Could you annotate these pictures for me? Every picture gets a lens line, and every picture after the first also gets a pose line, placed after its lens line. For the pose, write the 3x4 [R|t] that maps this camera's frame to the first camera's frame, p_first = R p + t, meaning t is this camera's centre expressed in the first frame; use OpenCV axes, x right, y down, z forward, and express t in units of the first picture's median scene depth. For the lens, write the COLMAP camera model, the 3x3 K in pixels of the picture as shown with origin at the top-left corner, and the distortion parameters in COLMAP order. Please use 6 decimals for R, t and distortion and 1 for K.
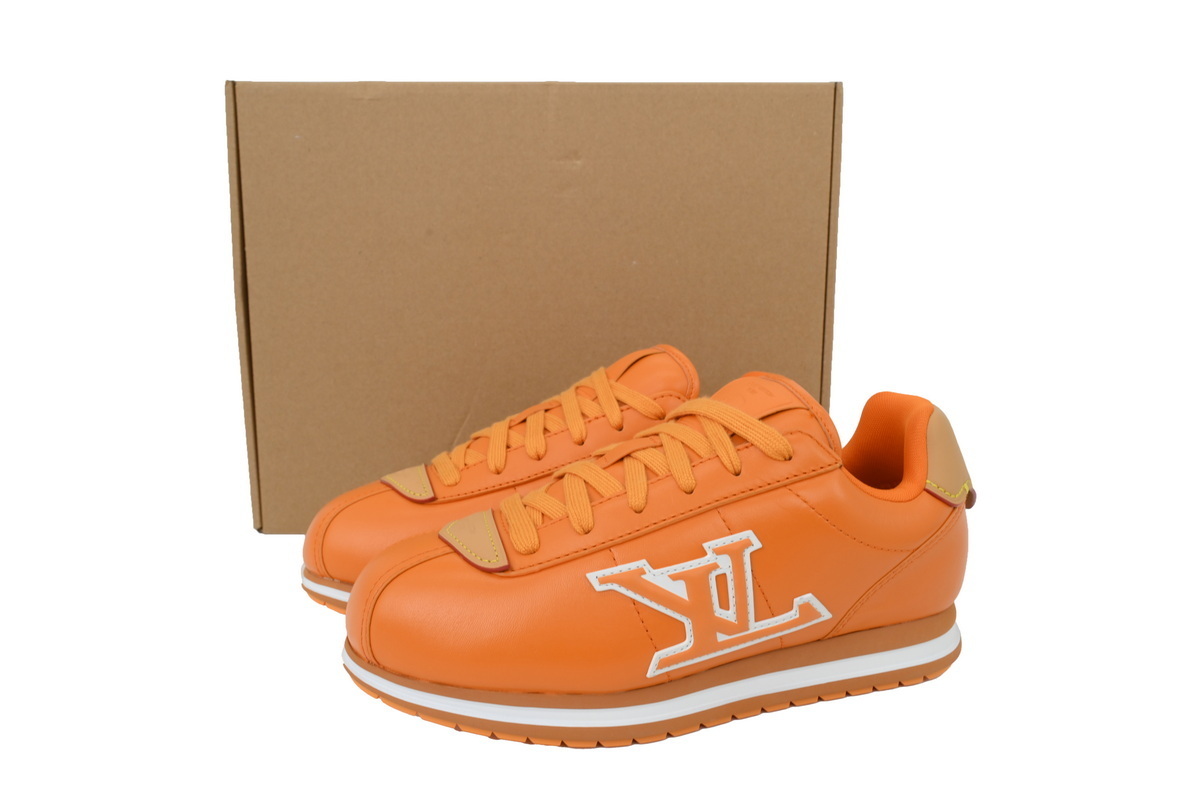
lens RADIAL K [[960.4, 0, 600.0], [0, 960.4, 400.0], [0, 0, 1]] dist [-0.000471, -0.000472]
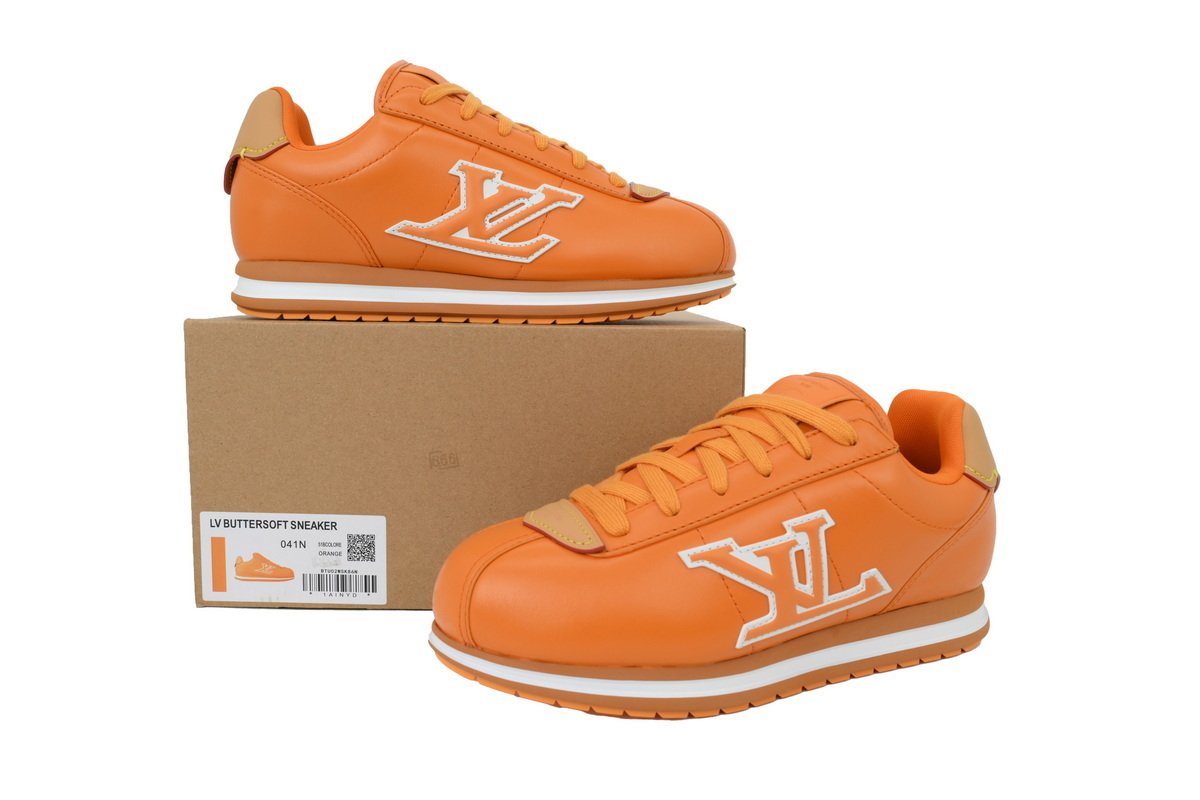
lens RADIAL K [[960.4, 0, 600.0], [0, 960.4, 400.0], [0, 0, 1]] dist [-0.000471, -0.000472]
pose [[0.995133, -0.007119, 0.098279, -0.199323], [0.011024, 0.999169, -0.039247, 0.052174], [-0.097918, 0.040139, 0.994385, -0.055037]]
